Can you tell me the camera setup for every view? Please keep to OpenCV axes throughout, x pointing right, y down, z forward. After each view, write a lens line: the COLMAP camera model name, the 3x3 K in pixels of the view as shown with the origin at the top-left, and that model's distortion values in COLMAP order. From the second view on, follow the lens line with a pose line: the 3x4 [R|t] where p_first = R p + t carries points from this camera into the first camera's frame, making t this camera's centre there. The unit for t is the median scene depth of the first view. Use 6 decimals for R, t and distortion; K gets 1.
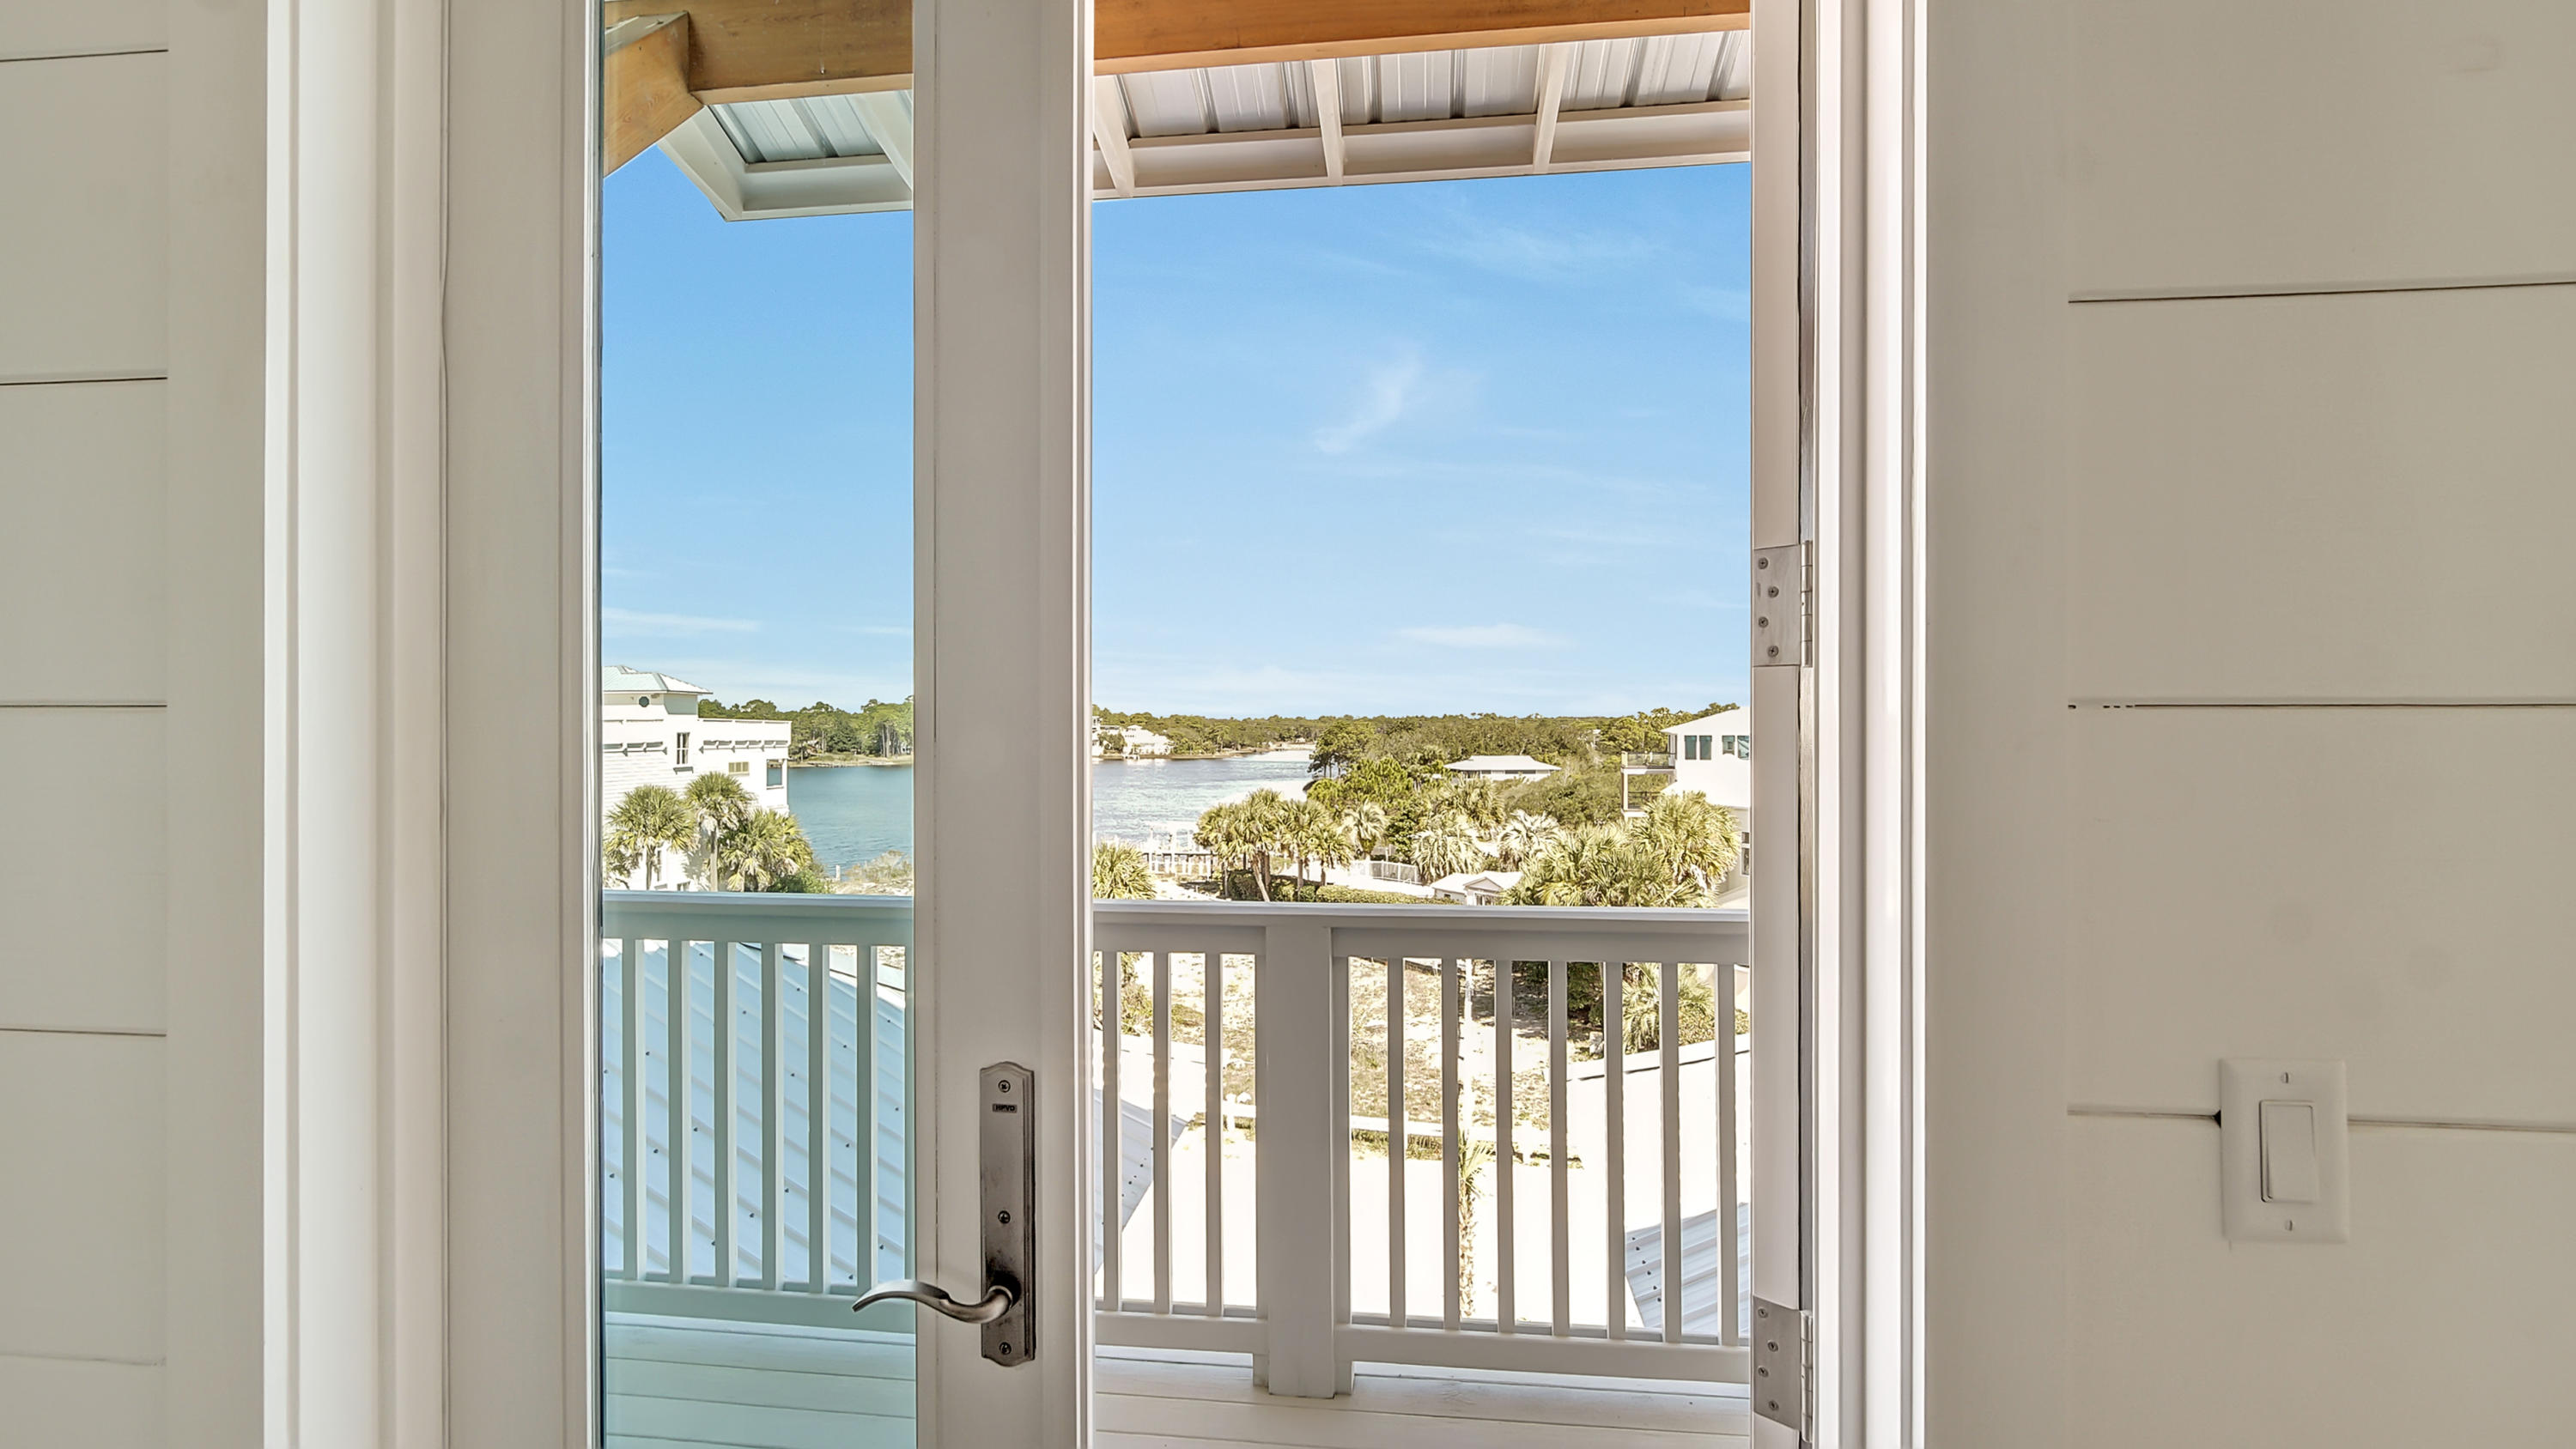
lens RADIAL K [[1237.8, 0, 1297.6], [0, 1237.8, 733.4], [0, 0, 1]] dist [-0.025193, 0.000036]
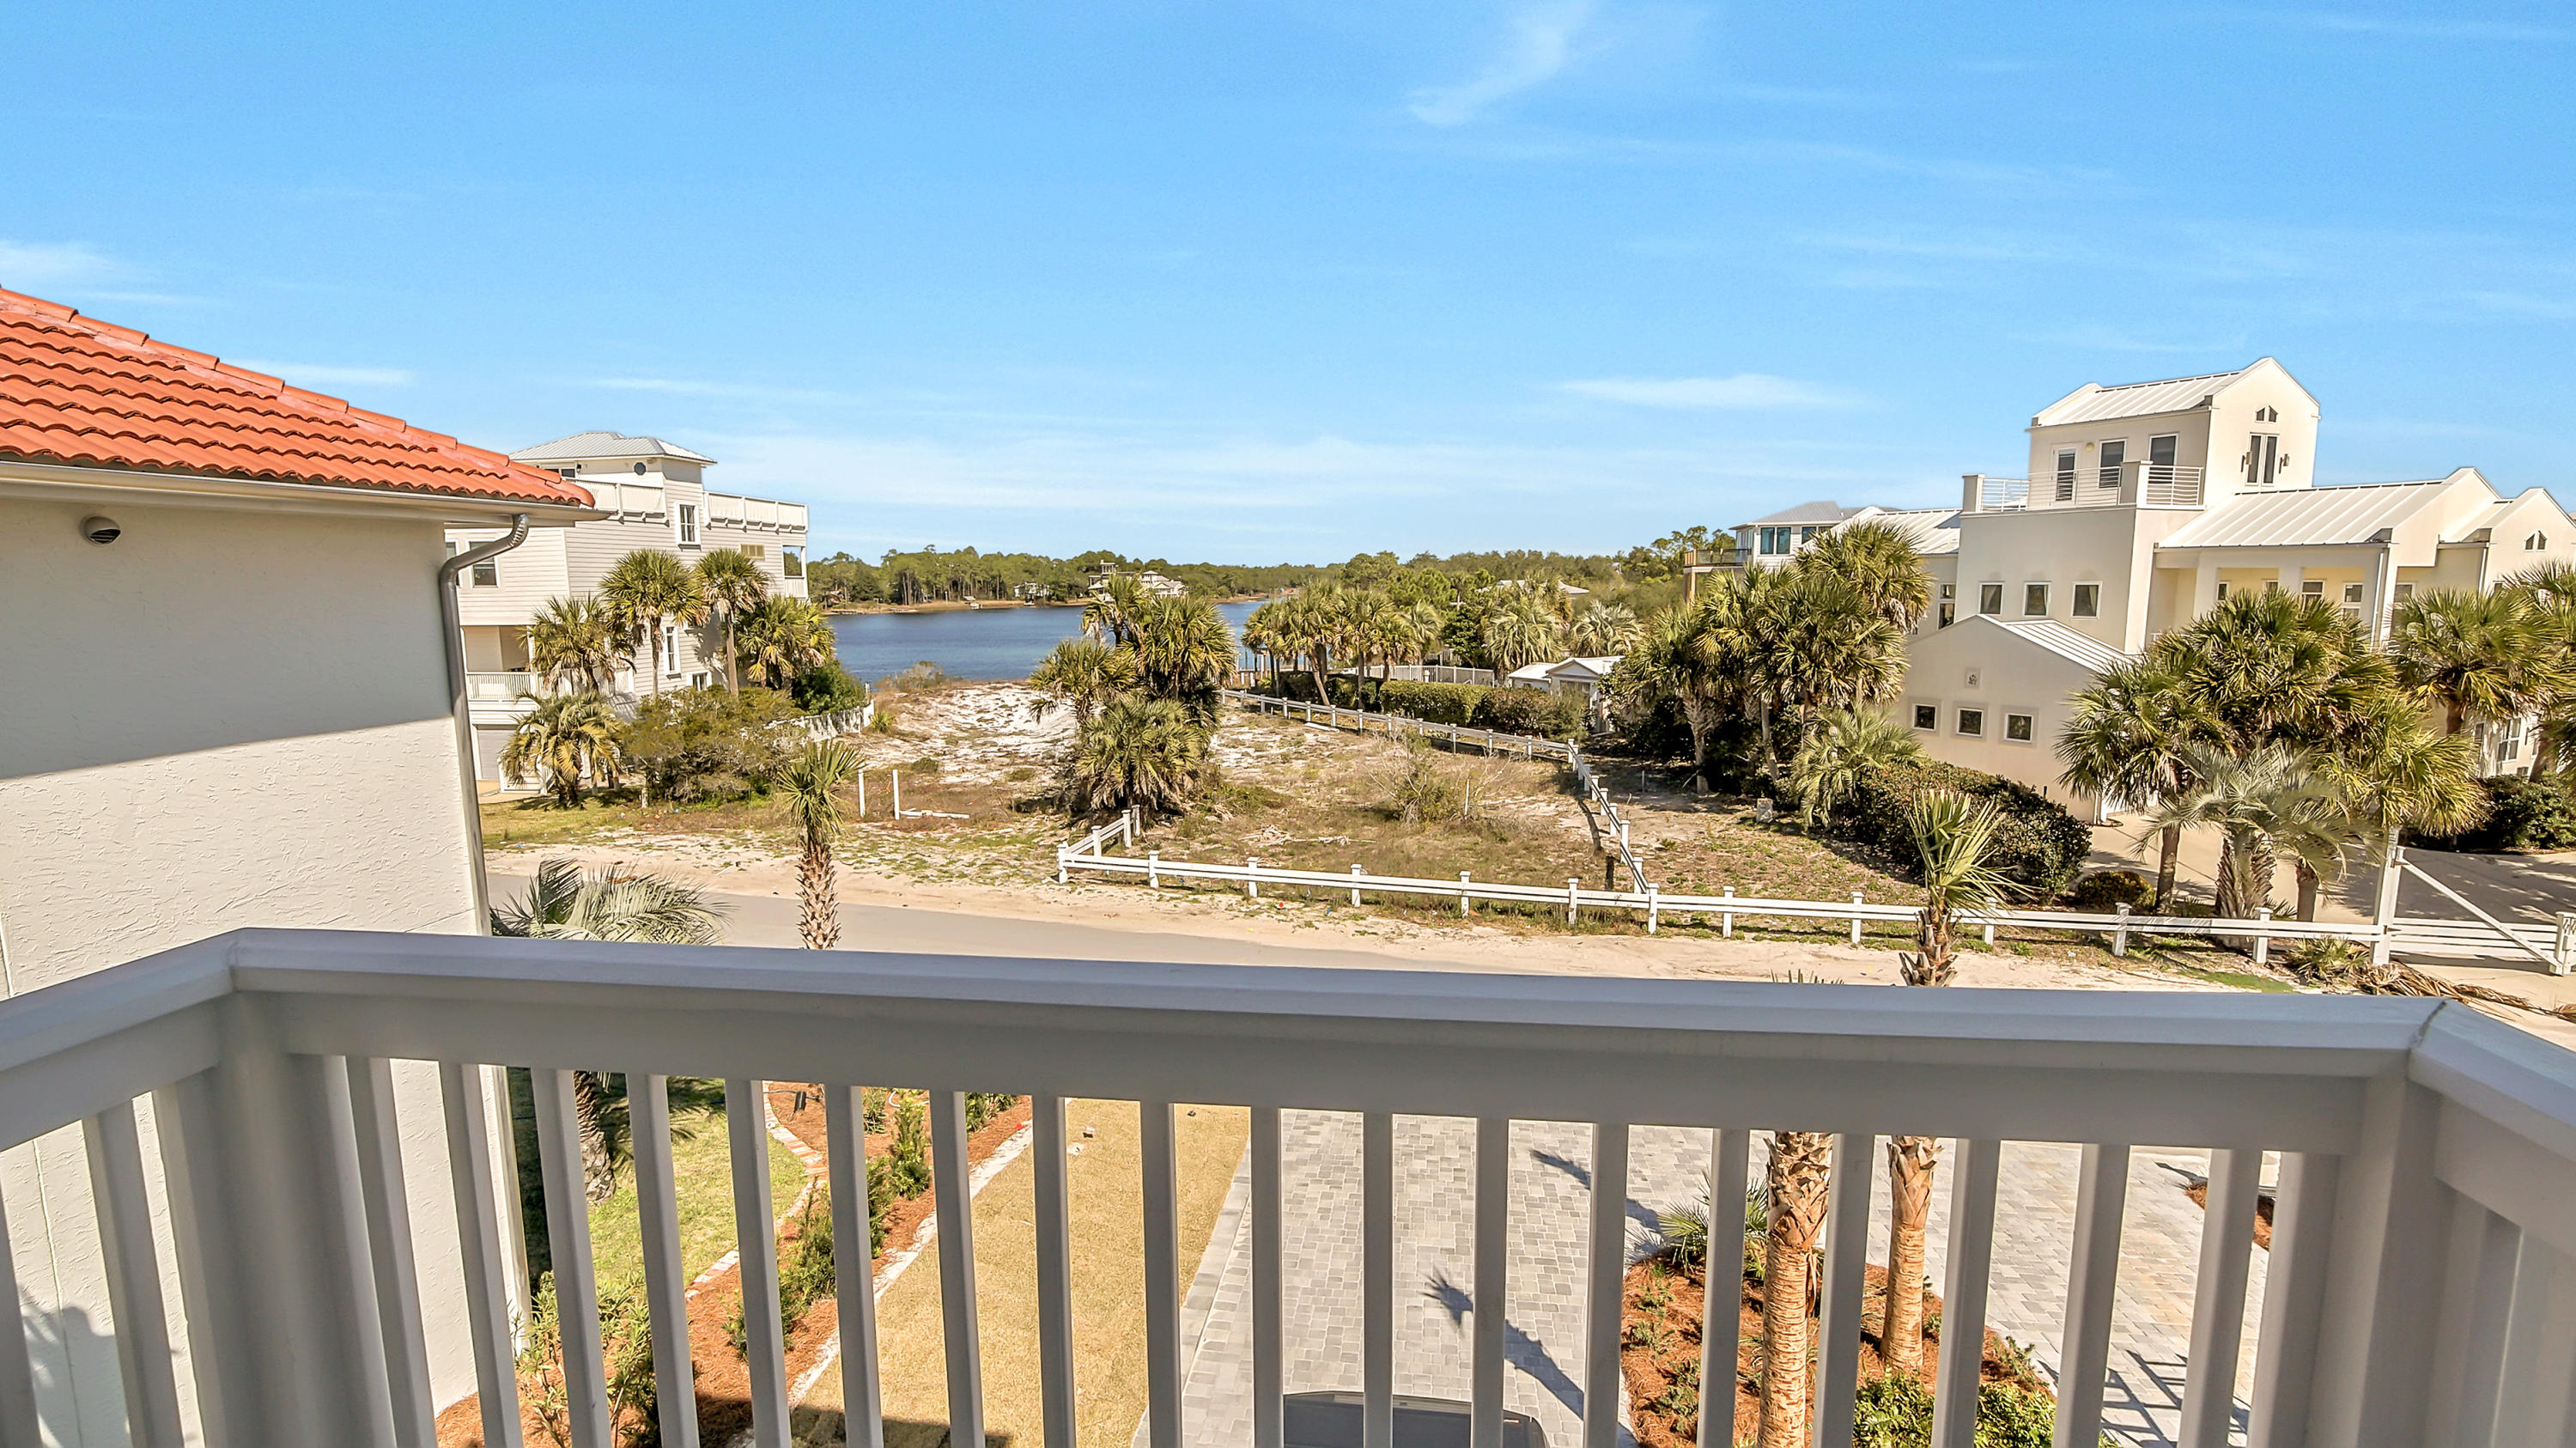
lens RADIAL K [[1172.9, 0, 1282.7], [0, 1172.9, 735.6], [0, 0, 1]] dist [-0.014084, -0.000065]
pose [[0.999840, -0.011412, -0.013787, -0.054941], [0.012978, 0.992763, 0.119384, 0.068348], [0.012324, -0.119544, 0.992752, 0.138494]]
